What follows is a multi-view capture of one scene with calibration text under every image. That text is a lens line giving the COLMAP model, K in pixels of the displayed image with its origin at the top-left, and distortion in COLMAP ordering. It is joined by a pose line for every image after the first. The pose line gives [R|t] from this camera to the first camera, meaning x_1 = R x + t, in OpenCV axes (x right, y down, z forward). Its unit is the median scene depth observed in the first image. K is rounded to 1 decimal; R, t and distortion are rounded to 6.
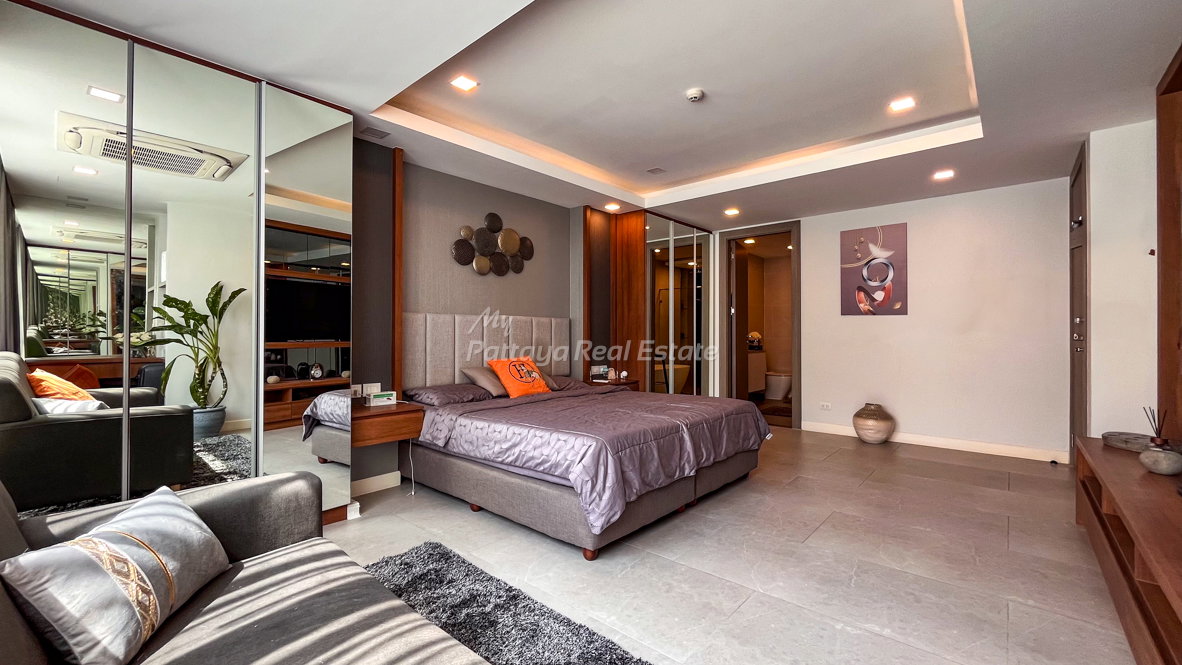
lens RADIAL K [[481.5, 0, 610.3], [0, 481.5, 331.5], [0, 0, 1]] dist [-0.000140, -0.000002]
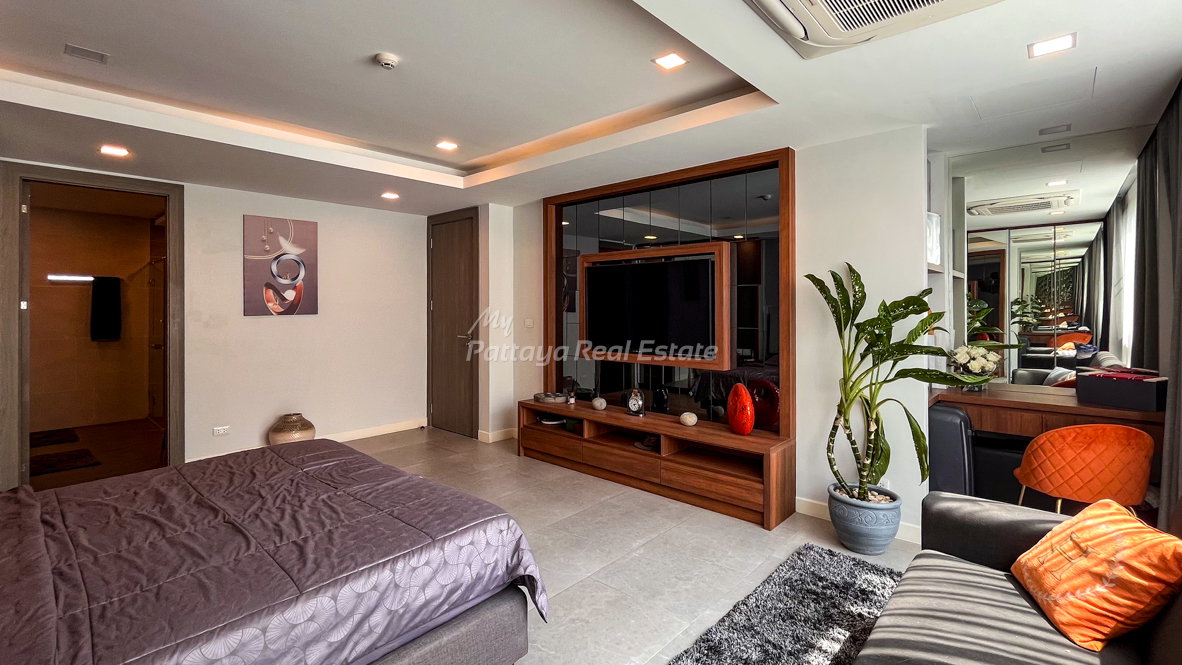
lens RADIAL K [[515.9, 0, 591.4], [0, 515.9, 304.2], [0, 0, 1]] dist [-0.000024, -0.000032]
pose [[0.037813, 0.002032, 0.999283, -0.409768], [-0.001651, 0.999997, -0.001971, -0.056647], [-0.999283, -0.001575, 0.037816, 0.395609]]
